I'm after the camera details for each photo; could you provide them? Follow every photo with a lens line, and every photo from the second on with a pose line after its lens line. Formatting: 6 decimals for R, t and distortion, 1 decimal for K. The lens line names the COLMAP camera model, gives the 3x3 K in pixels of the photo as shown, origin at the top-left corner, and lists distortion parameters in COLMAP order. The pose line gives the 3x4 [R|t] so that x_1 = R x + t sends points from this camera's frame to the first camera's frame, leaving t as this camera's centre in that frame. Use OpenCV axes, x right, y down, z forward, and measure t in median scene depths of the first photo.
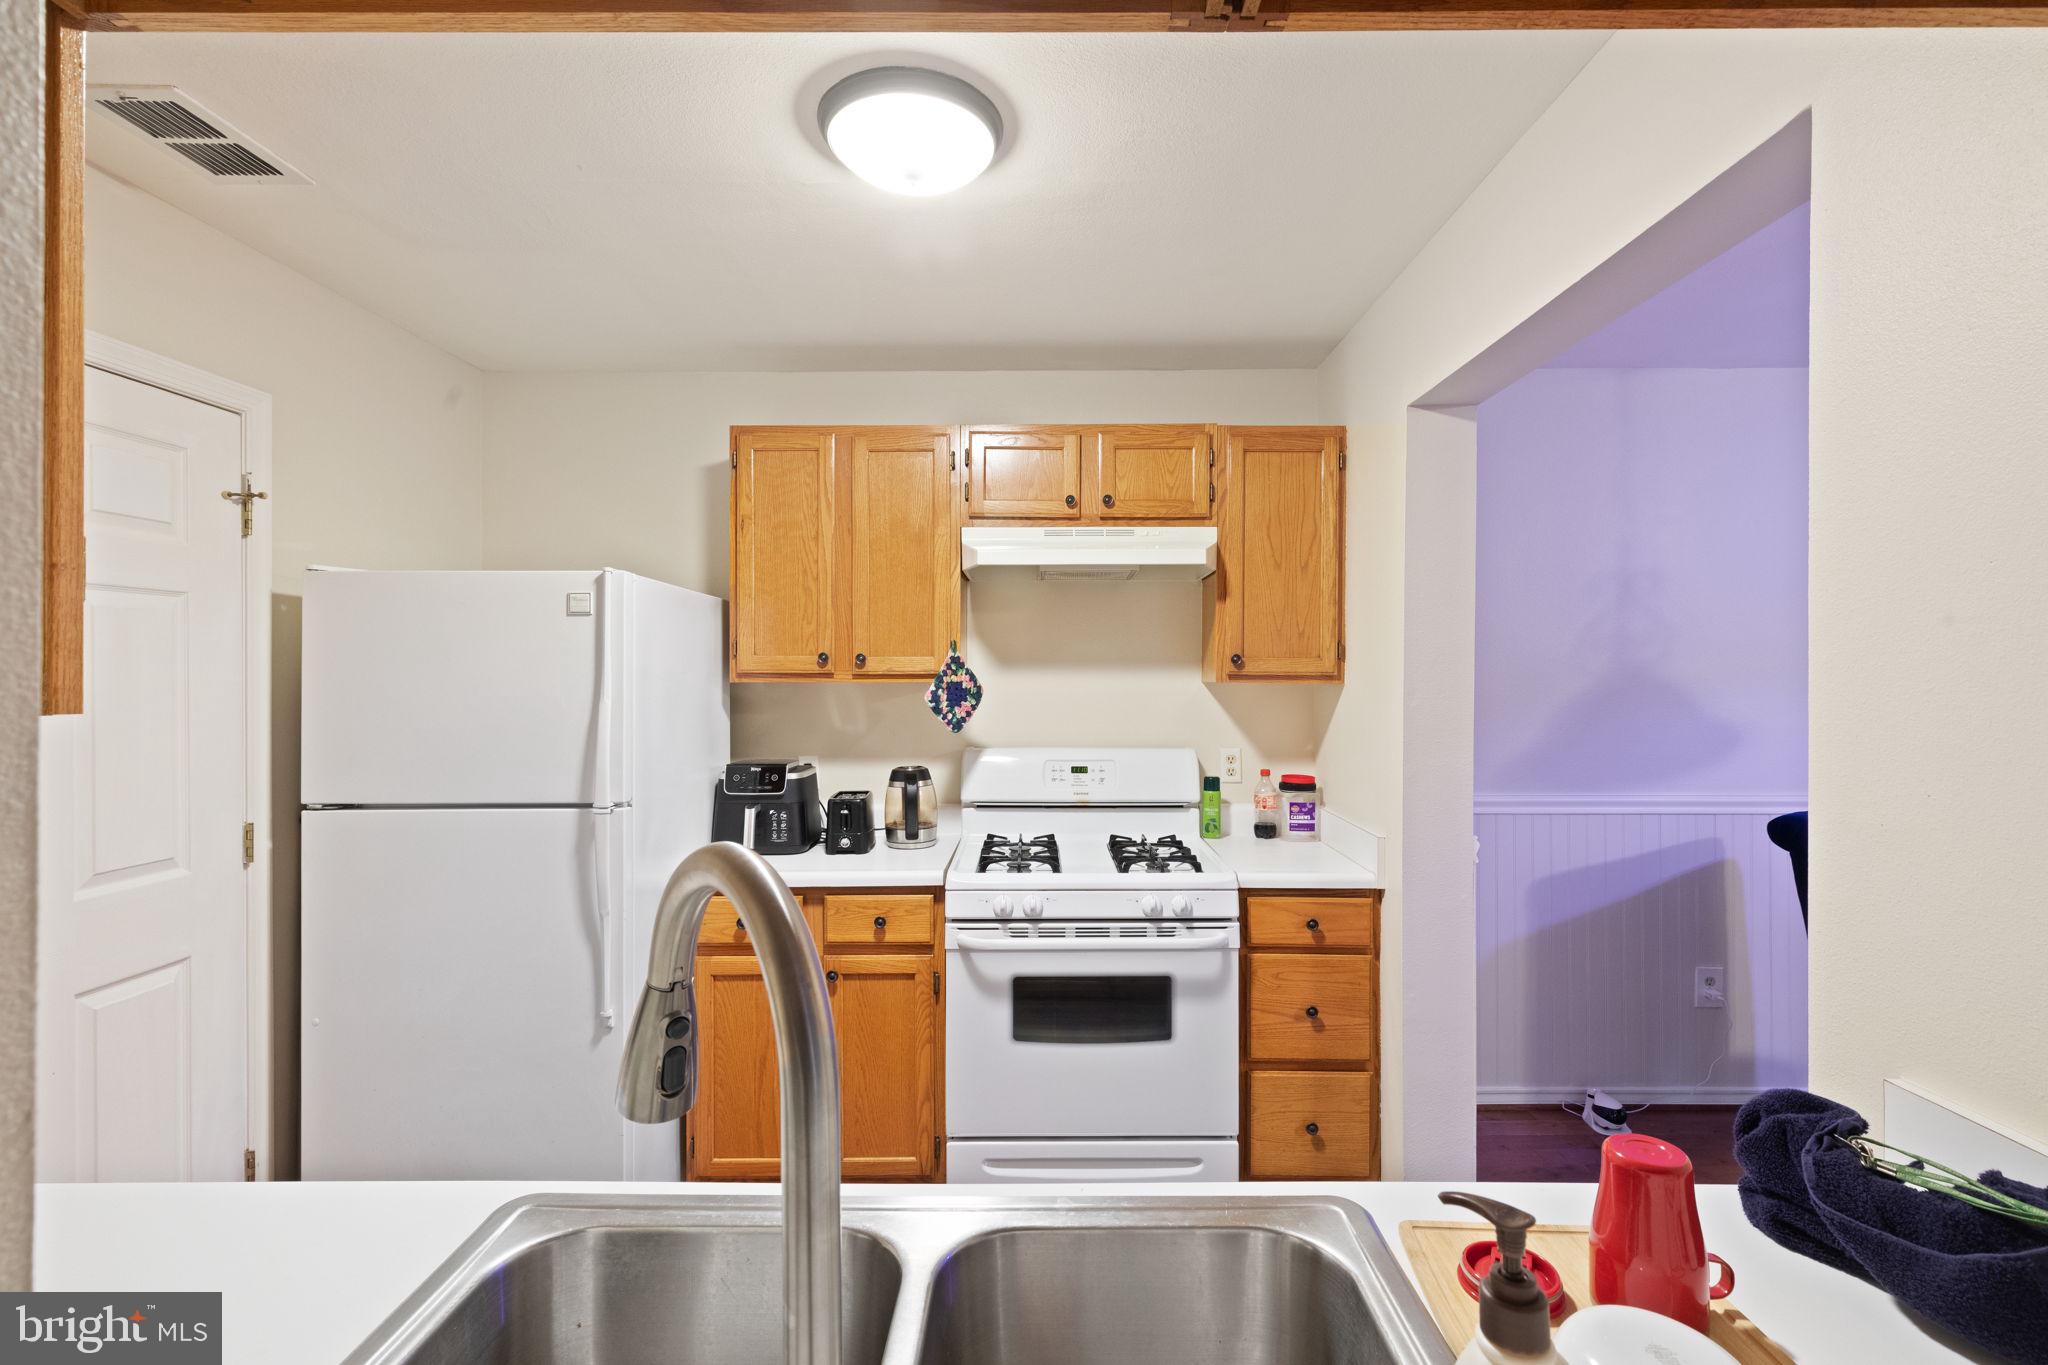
lens RADIAL K [[925.6, 0, 1033.6], [0, 925.6, 676.4], [0, 0, 1]] dist [0.002969, 0.000080]
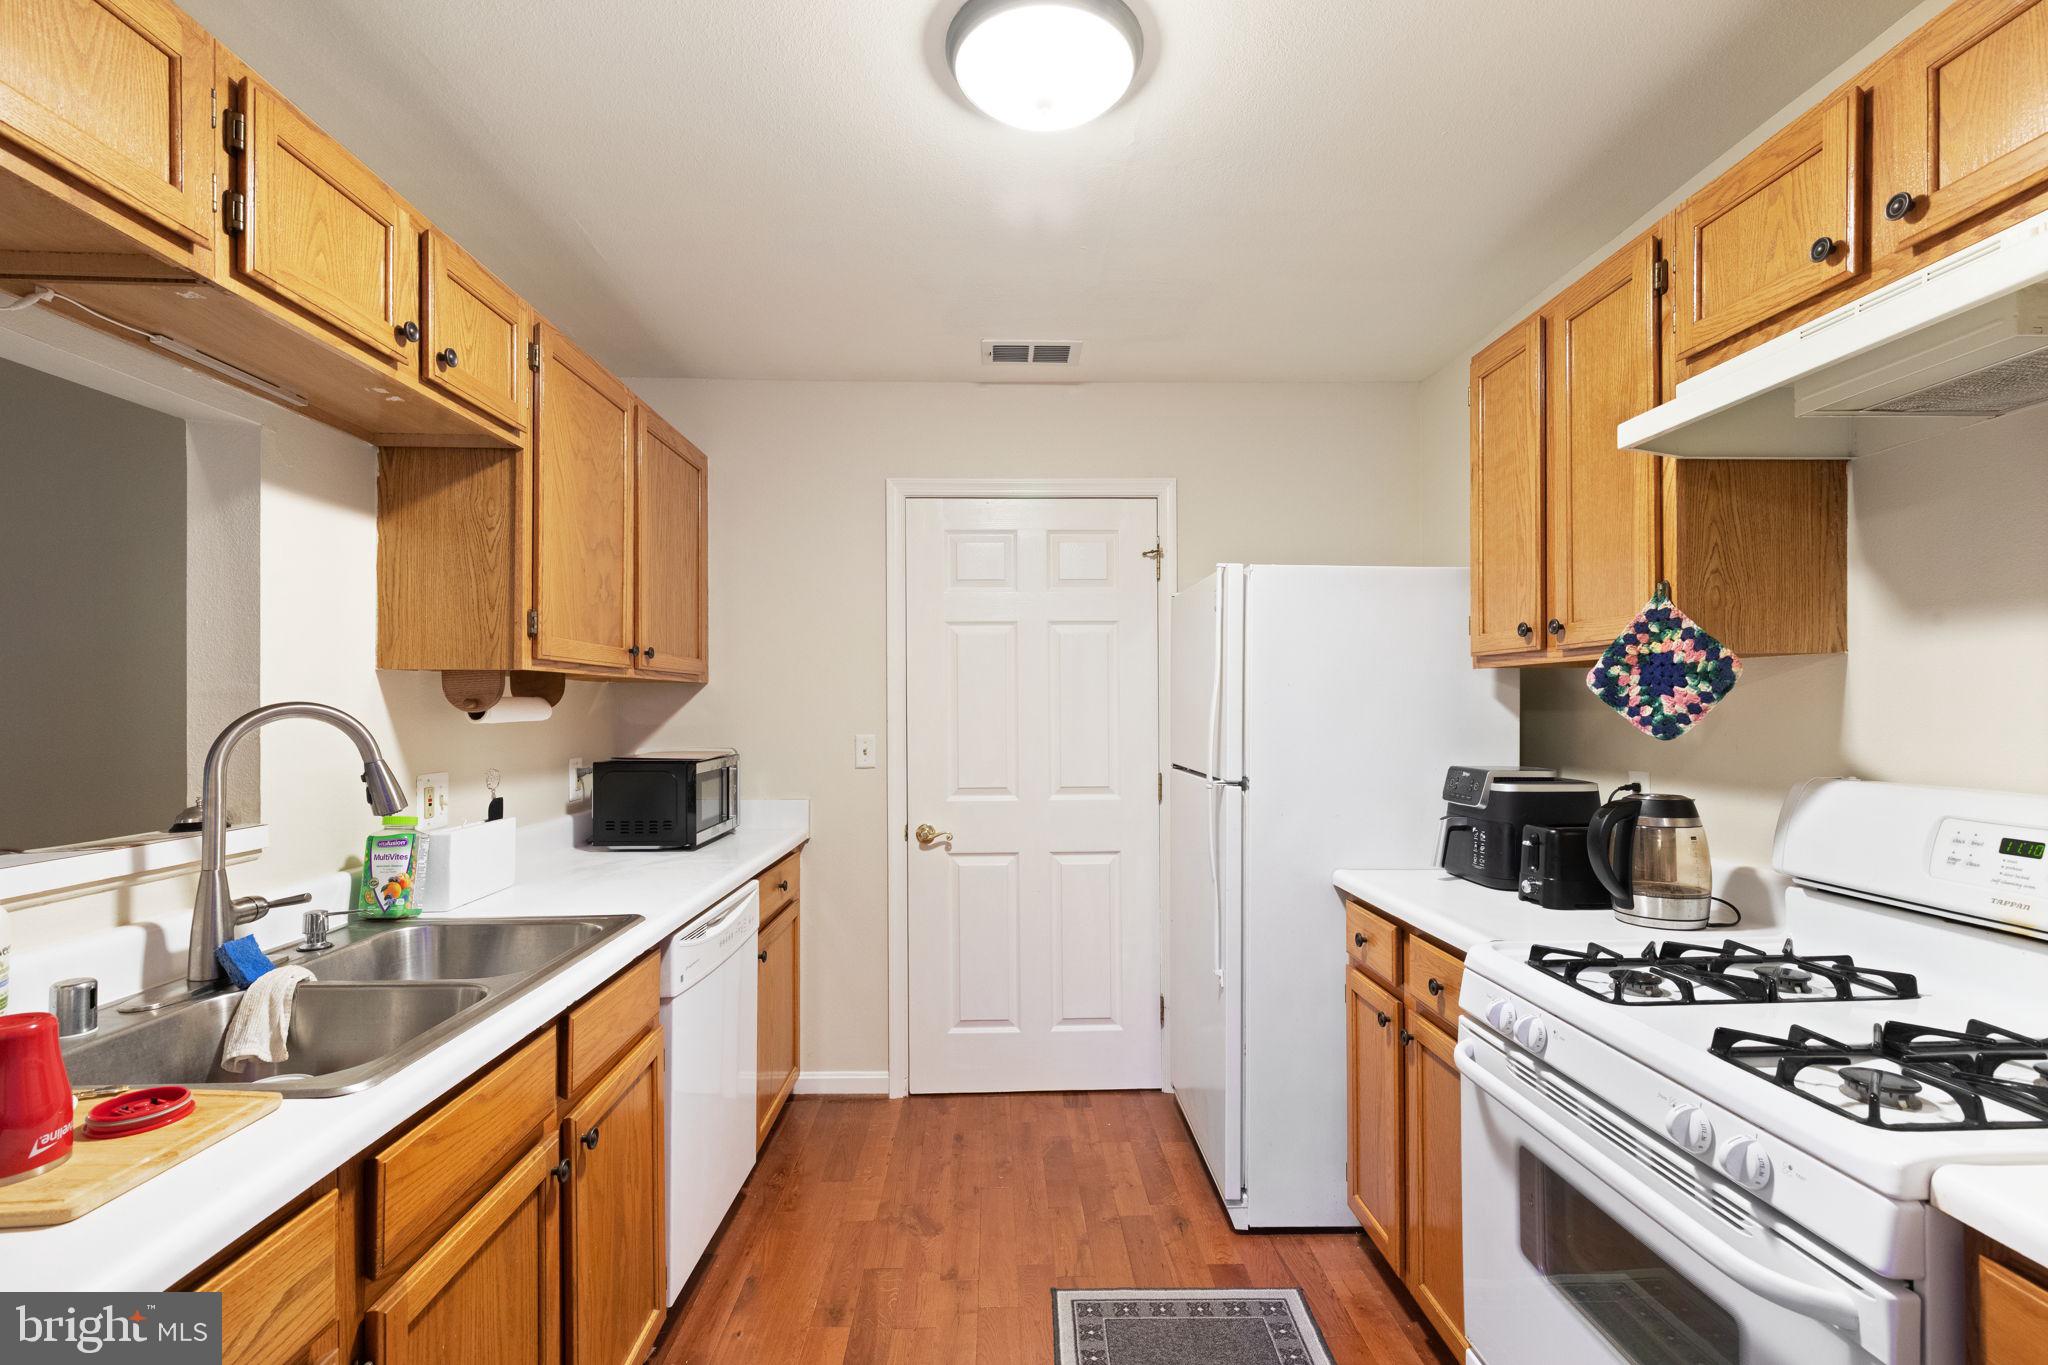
lens RADIAL K [[925.6, 0, 1030.9], [0, 925.6, 700.8], [0, 0, 1]] dist [0.002969, 0.000080]
pose [[0.042955, -0.004100, -0.999069, 0.489788], [0.001972, 0.999990, -0.004019, 0.038082], [0.999075, -0.001798, 0.042962, 0.581677]]
